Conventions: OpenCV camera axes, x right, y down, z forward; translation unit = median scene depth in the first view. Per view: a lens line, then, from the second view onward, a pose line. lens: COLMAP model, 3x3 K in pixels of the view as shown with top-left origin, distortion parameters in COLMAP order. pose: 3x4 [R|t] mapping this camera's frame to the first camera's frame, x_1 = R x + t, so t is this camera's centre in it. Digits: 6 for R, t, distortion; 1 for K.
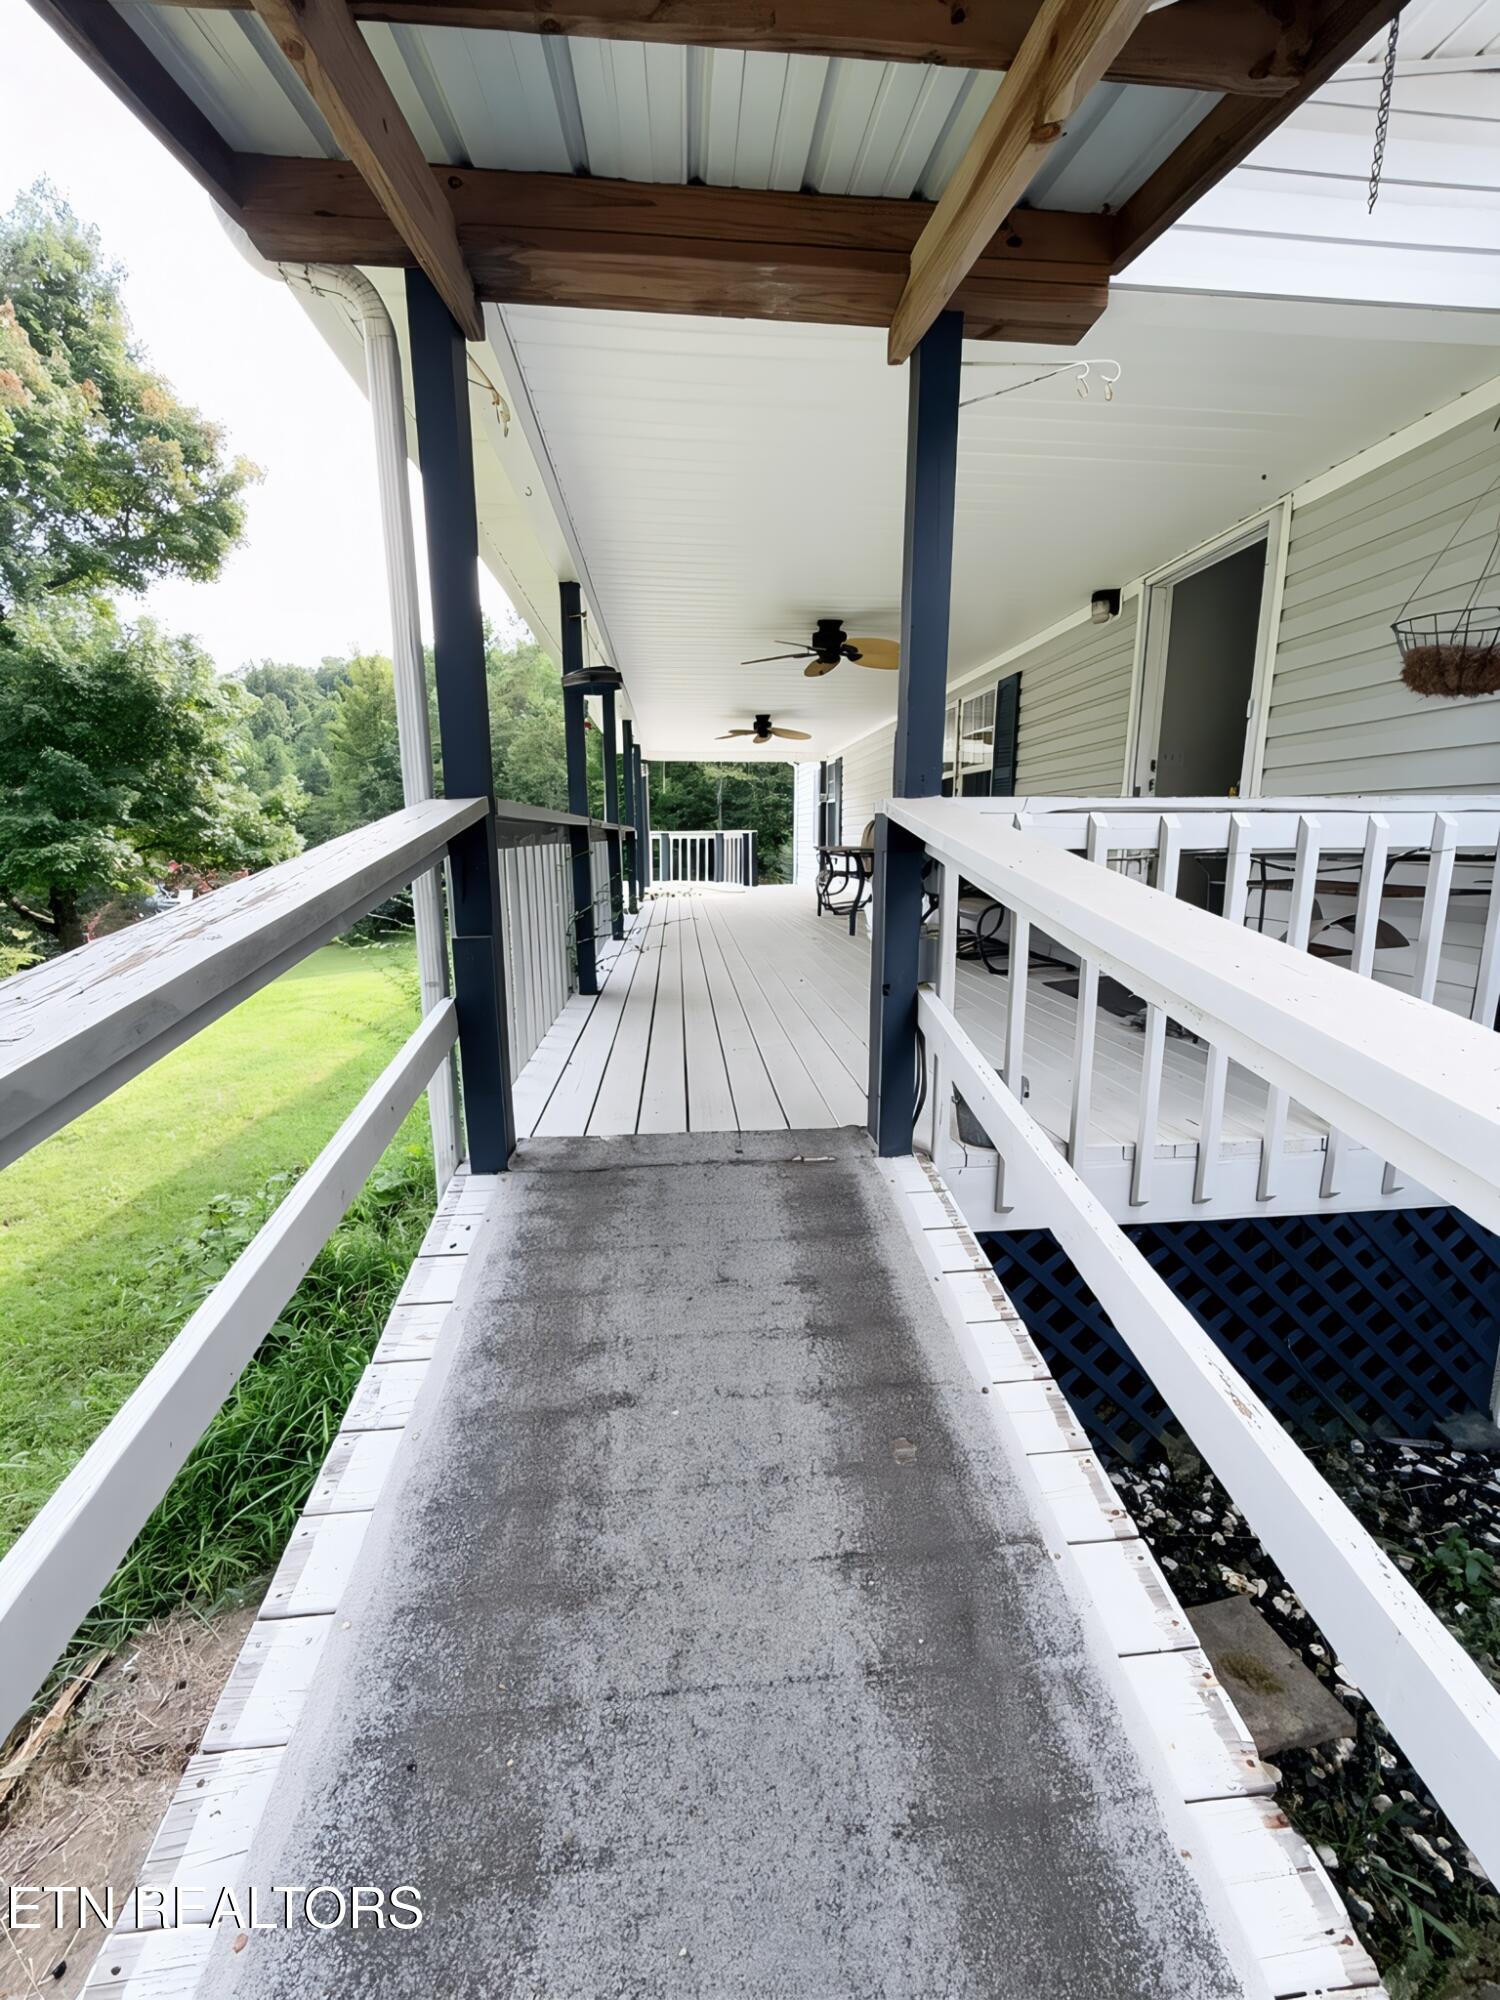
lens RADIAL K [[798.7, 0, 750.0], [0, 798.7, 1000.0], [0, 0, 1]] dist [0.000709, 0.000100]
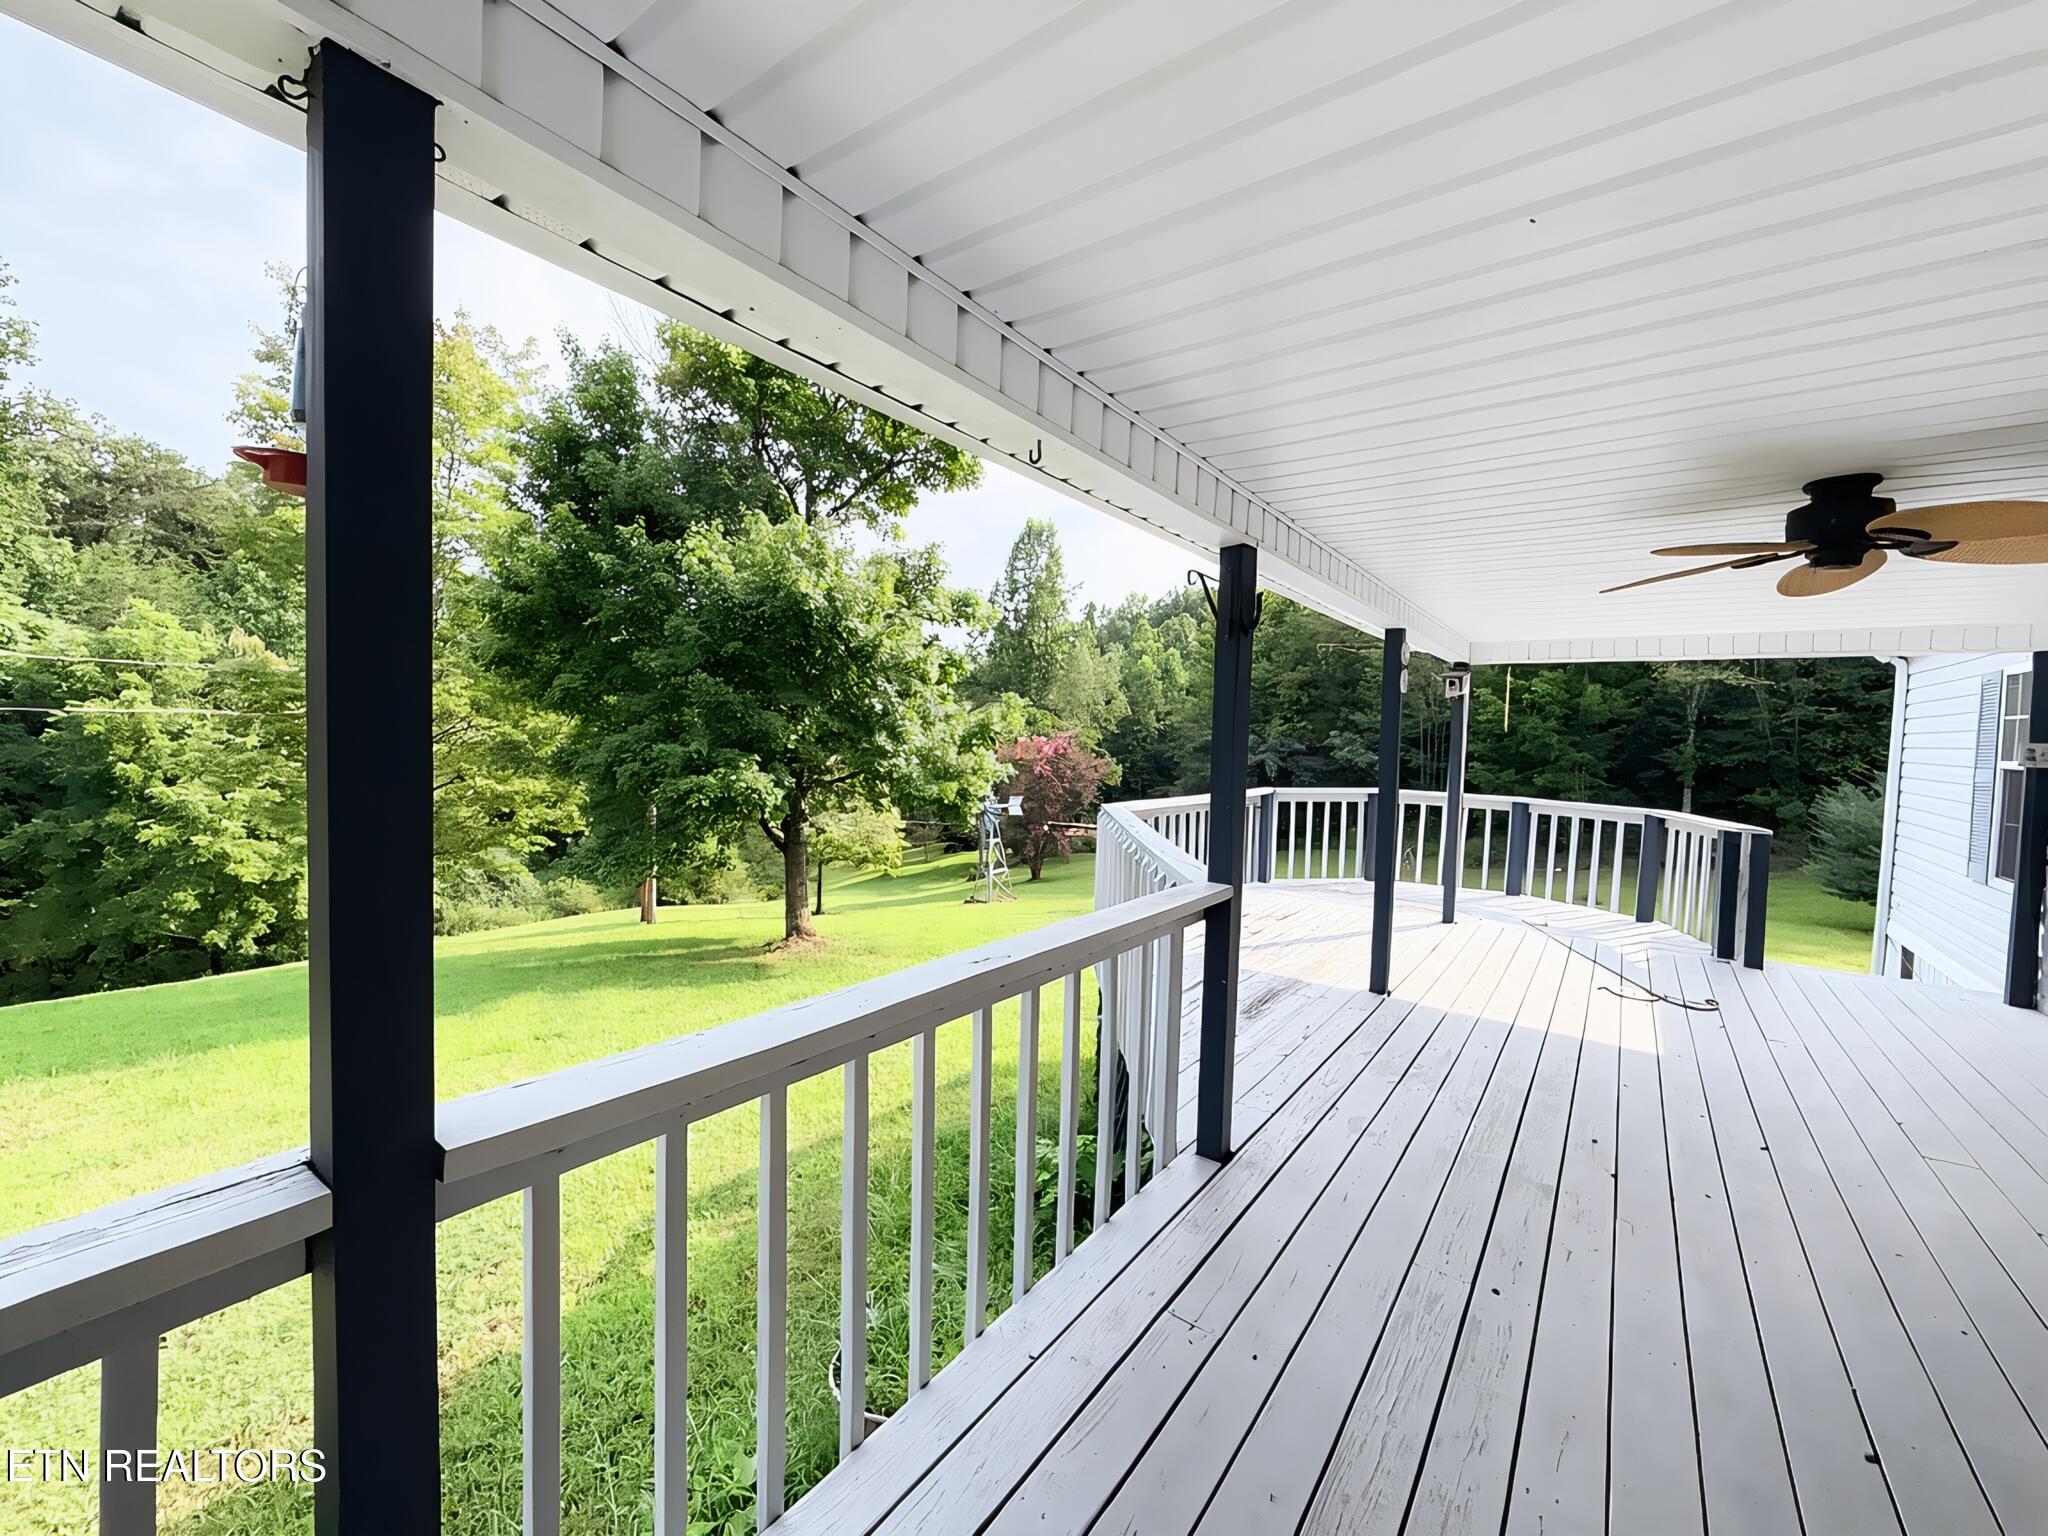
lens RADIAL K [[817.9, 0, 1017.5], [0, 817.9, 768.4], [0, 0, 1]] dist [0.000709, 0.000100]
pose [[0.744644, 0.055826, -0.665123, -0.000882], [-0.166160, 0.980629, -0.103719, -0.123350], [0.646448, 0.187751, 0.739496, 0.409739]]
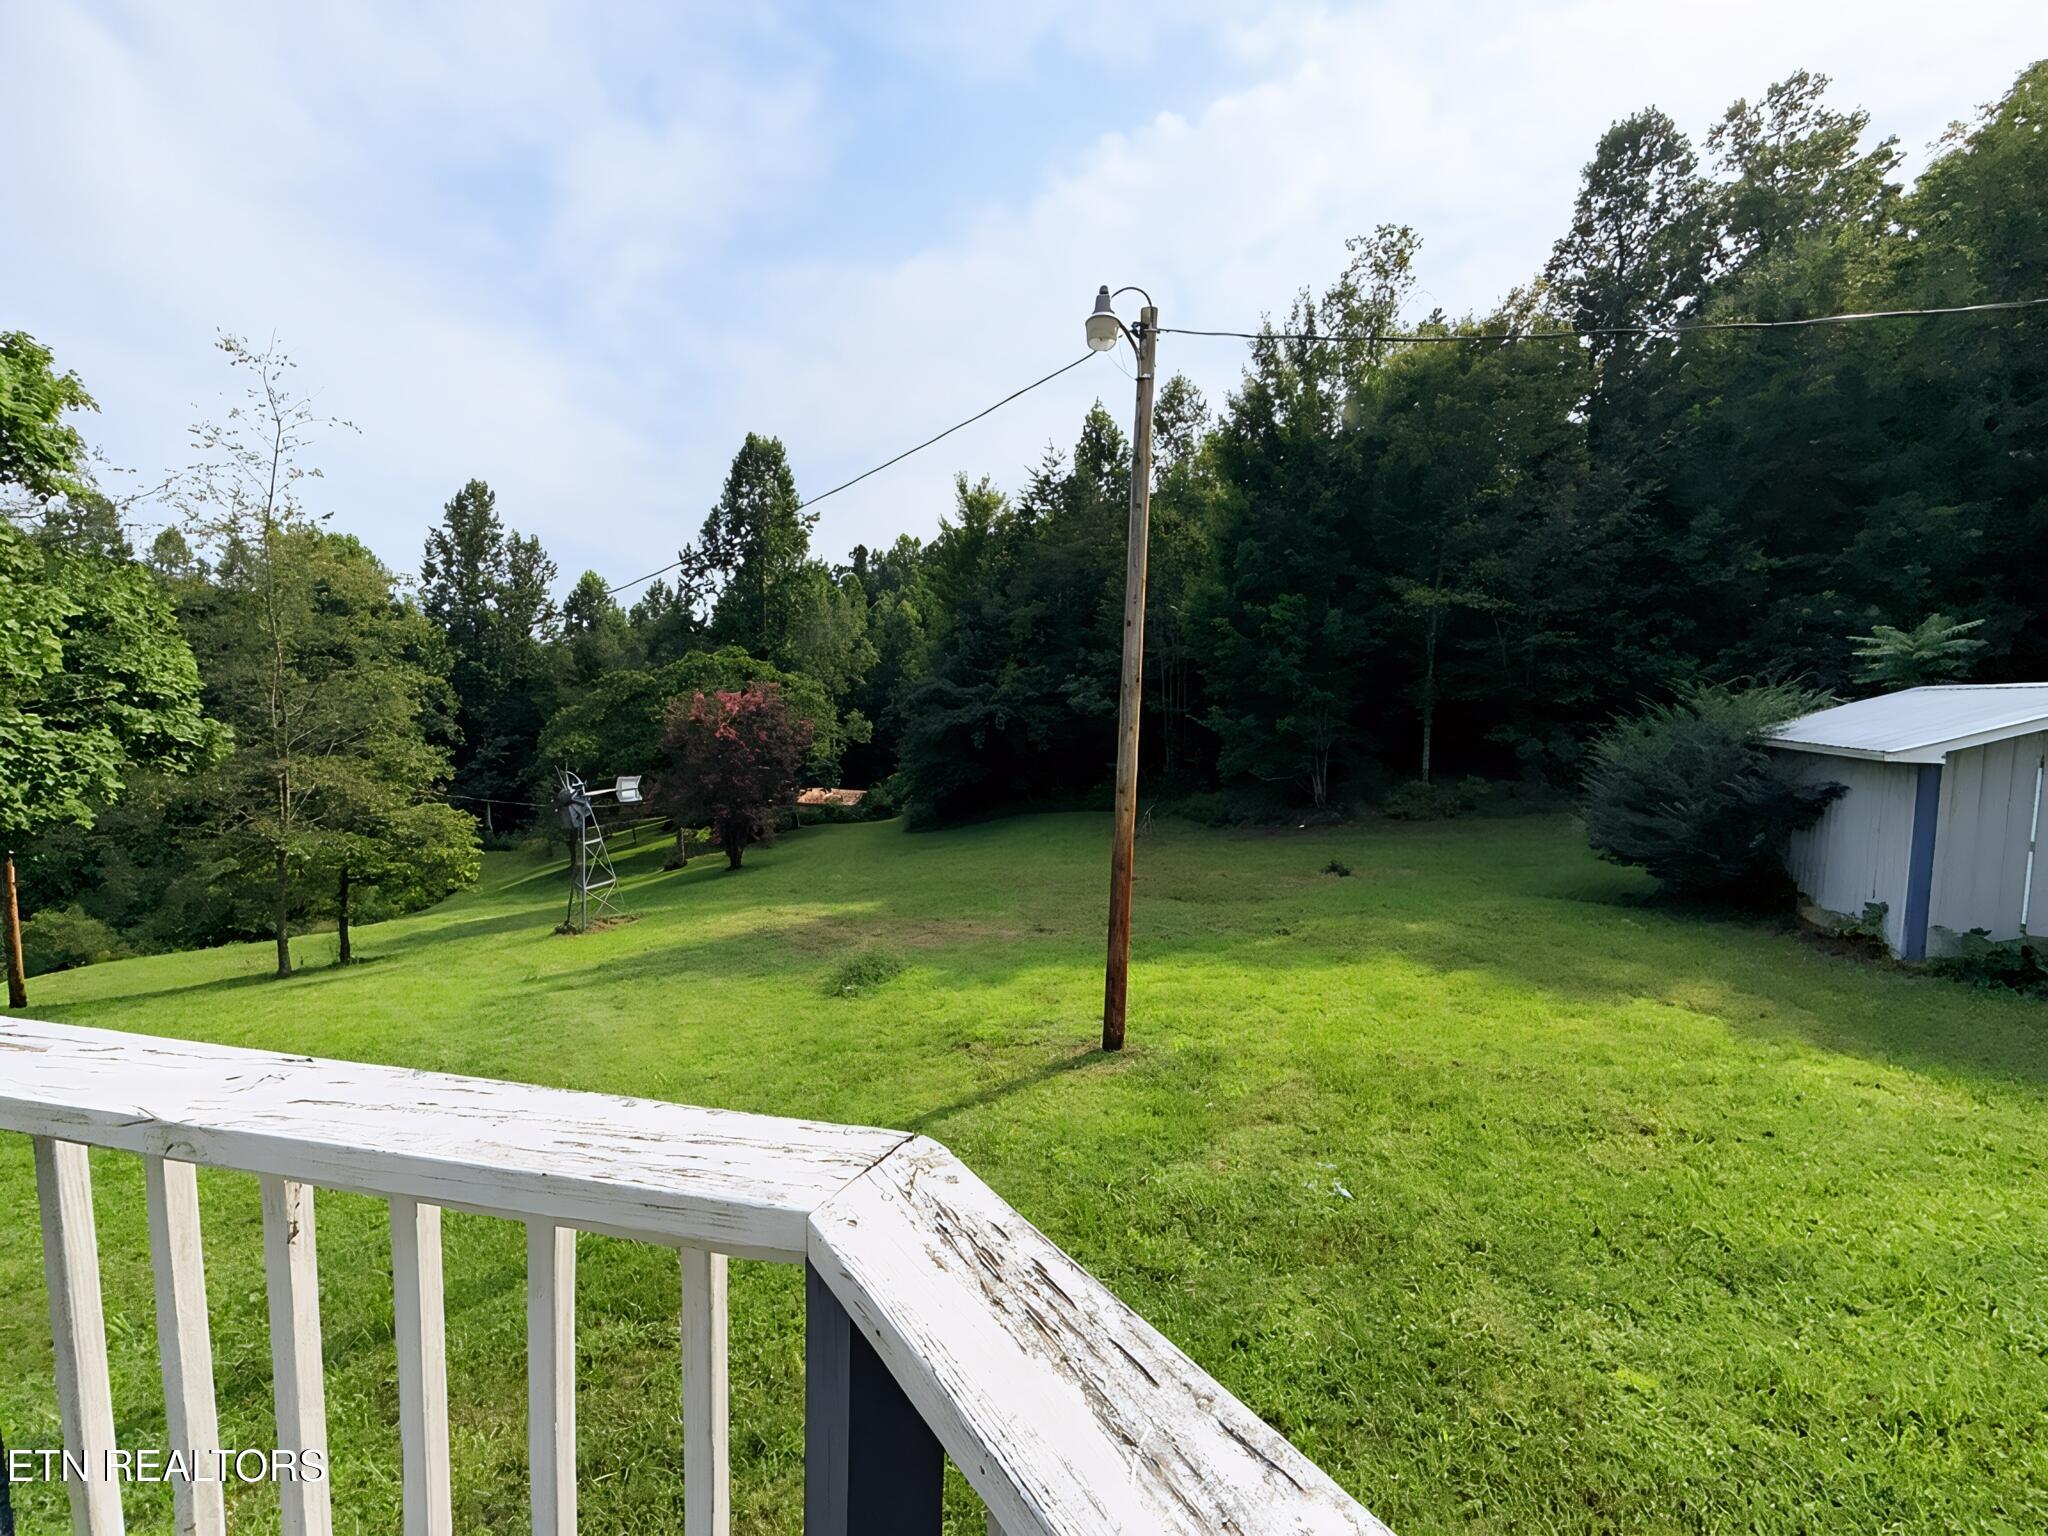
lens RADIAL K [[817.9, 0, 1017.5], [0, 817.9, 768.4], [0, 0, 1]] dist [0.000709, 0.000100]
pose [[0.886349, 0.050253, -0.460283, -0.084817], [-0.097354, 0.992097, -0.079156, -0.247939], [0.452667, 0.114970, 0.884237, 1.030464]]
